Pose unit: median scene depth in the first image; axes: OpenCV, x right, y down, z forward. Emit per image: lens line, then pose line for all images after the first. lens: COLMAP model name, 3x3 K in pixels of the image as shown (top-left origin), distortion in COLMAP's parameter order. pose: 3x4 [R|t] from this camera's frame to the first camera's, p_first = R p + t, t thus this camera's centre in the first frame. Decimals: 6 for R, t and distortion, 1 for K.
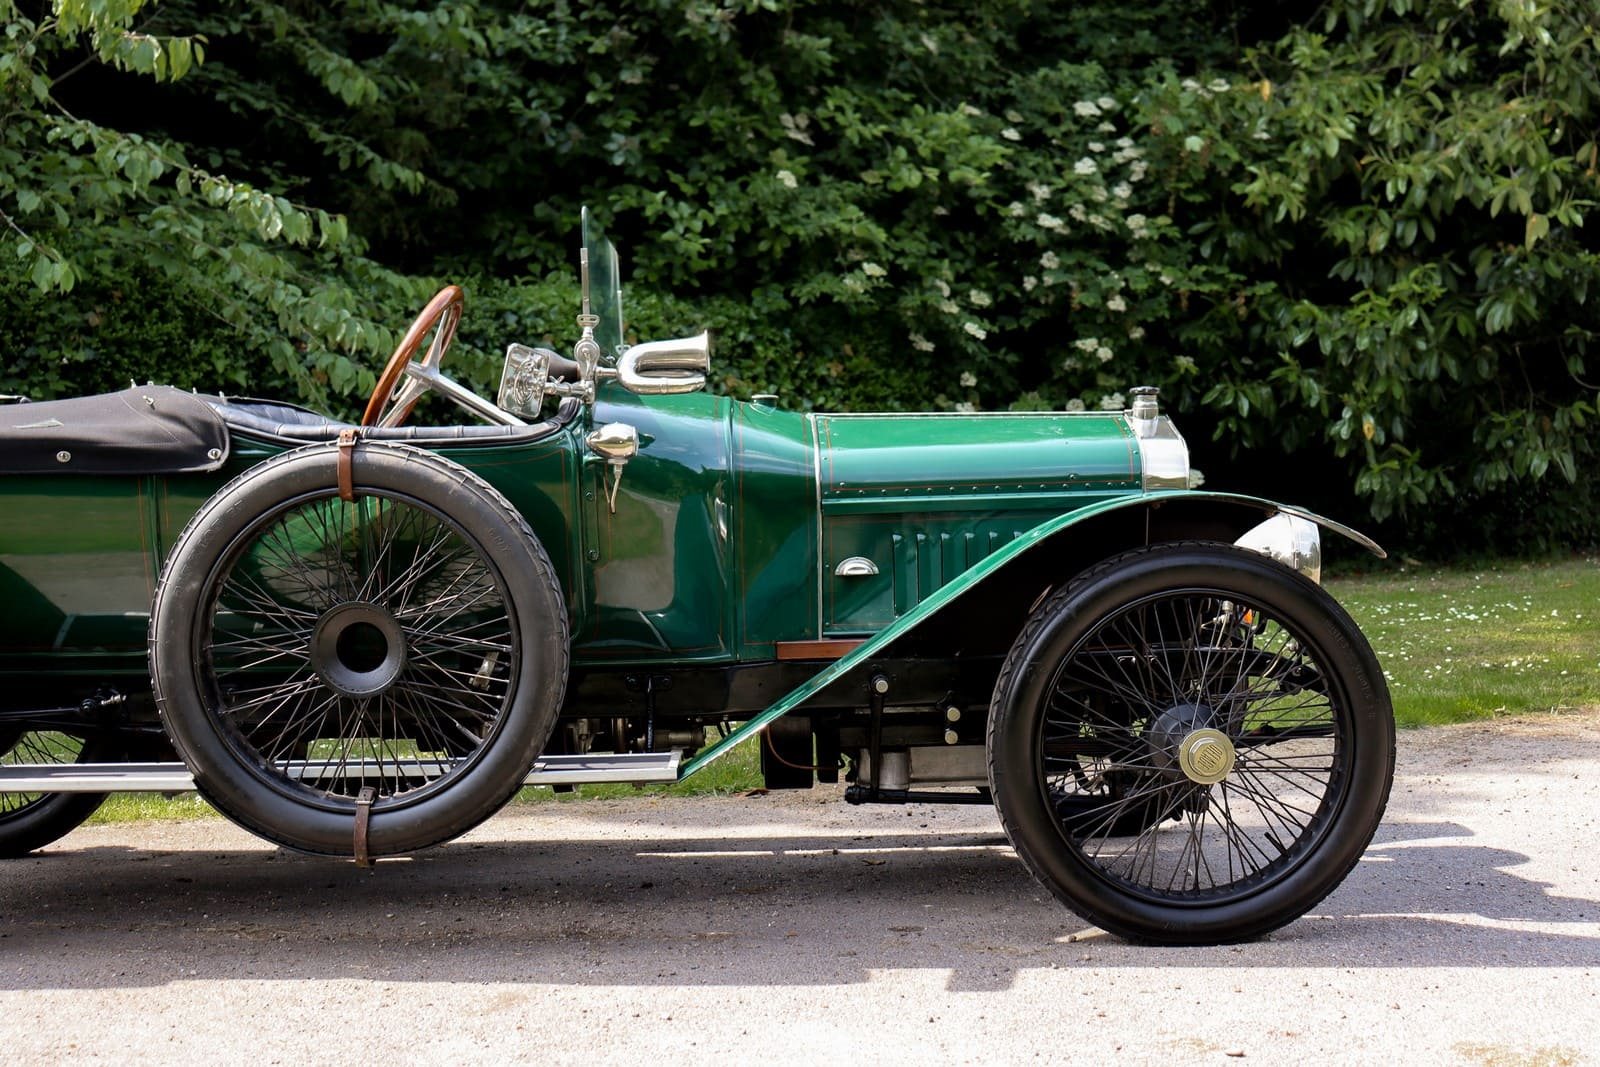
lens RADIAL K [[2215.6, 0, 803.6], [0, 2215.6, 528.8], [0, 0, 1]] dist [0.007730, 0.456064]
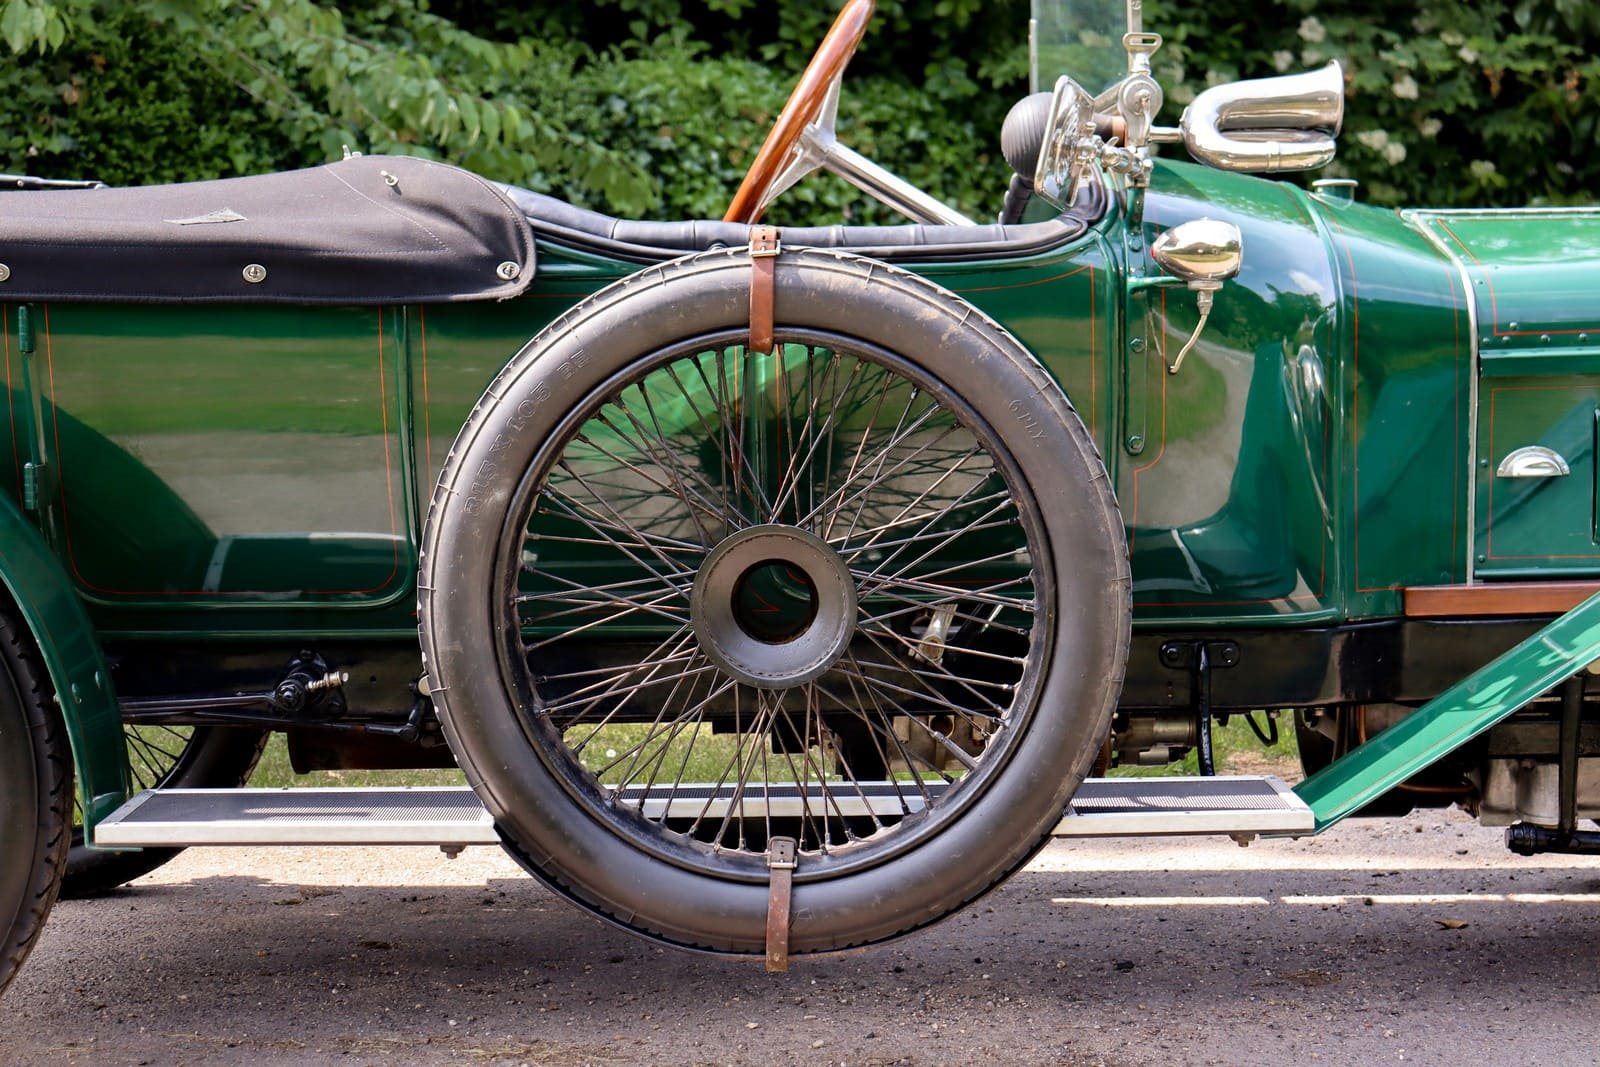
lens RADIAL K [[2613.6, 0, 800.5], [0, 2613.6, 531.3], [0, 0, 1]] dist [0.159008, 0.207583]
pose [[0.999988, 0.004373, 0.002250, -0.163616], [-0.004490, 0.998462, 0.055252, -0.002941], [-0.002004, -0.055262, 0.998470, 0.260330]]
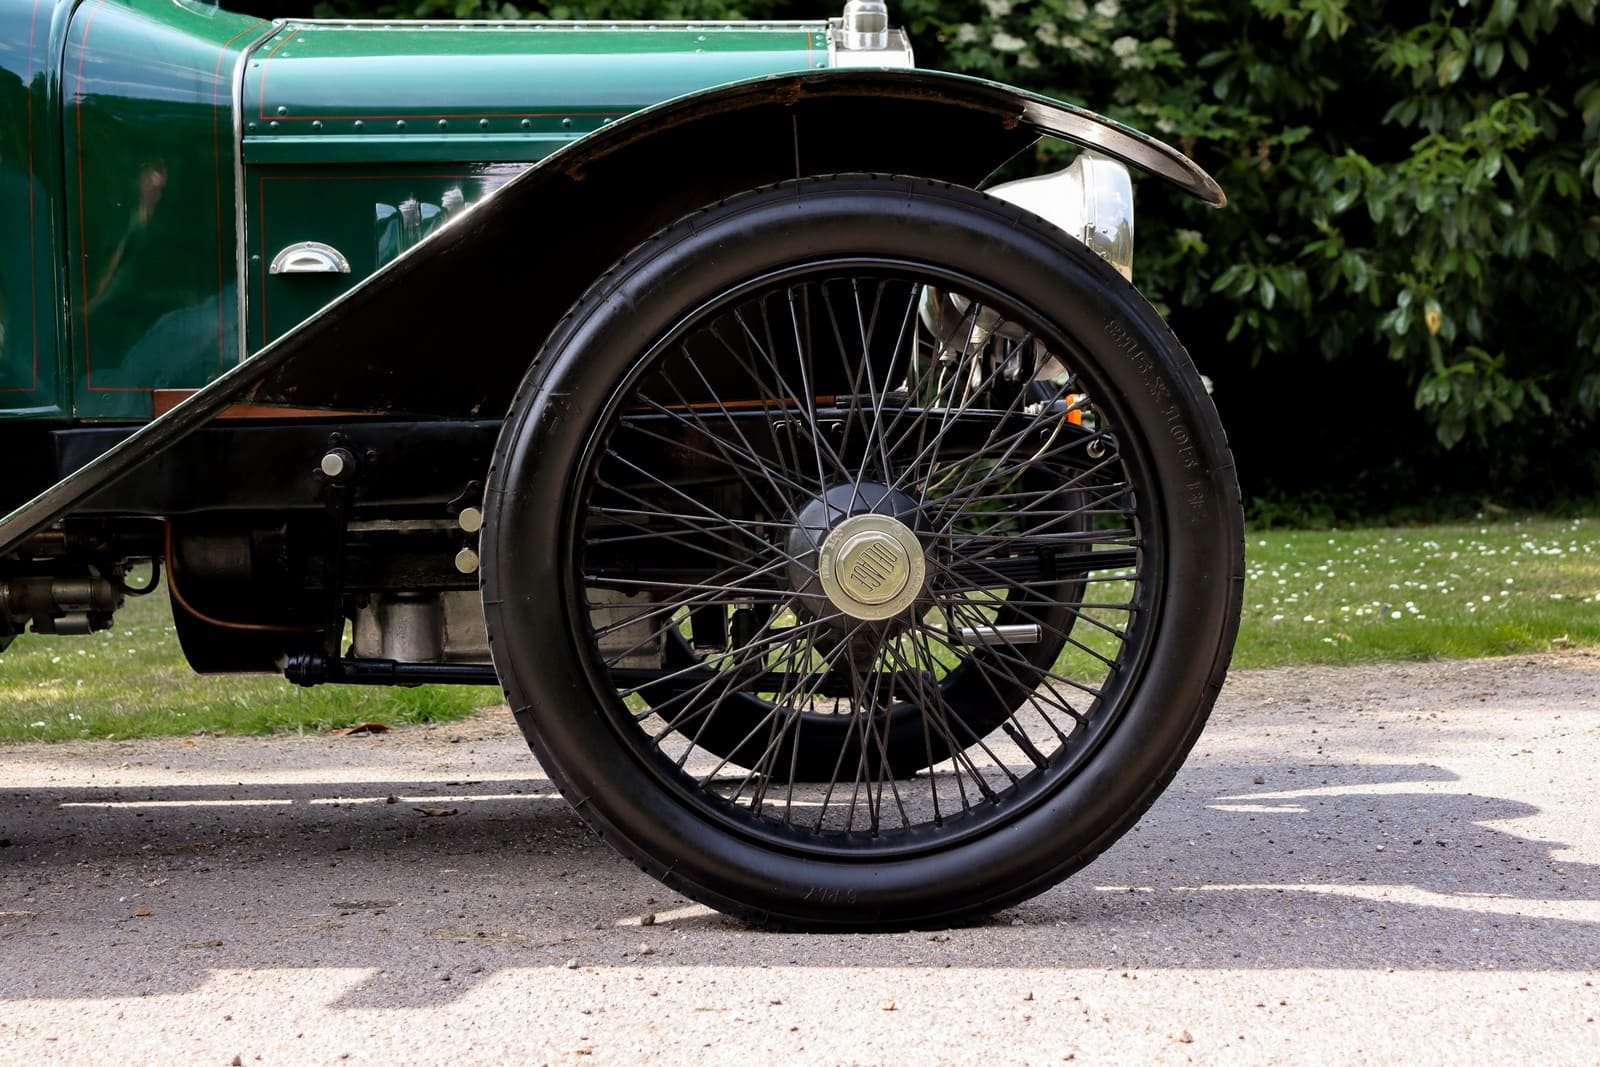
lens RADIAL K [[2540.8, 0, 797.3], [0, 2540.8, 536.6], [0, 0, 1]] dist [0.143011, 0.118070]
pose [[0.999769, 0.005738, -0.020714, 0.148554], [-0.005818, 0.999976, -0.003814, 0.082040], [0.020692, 0.003934, 0.999778, 0.332617]]
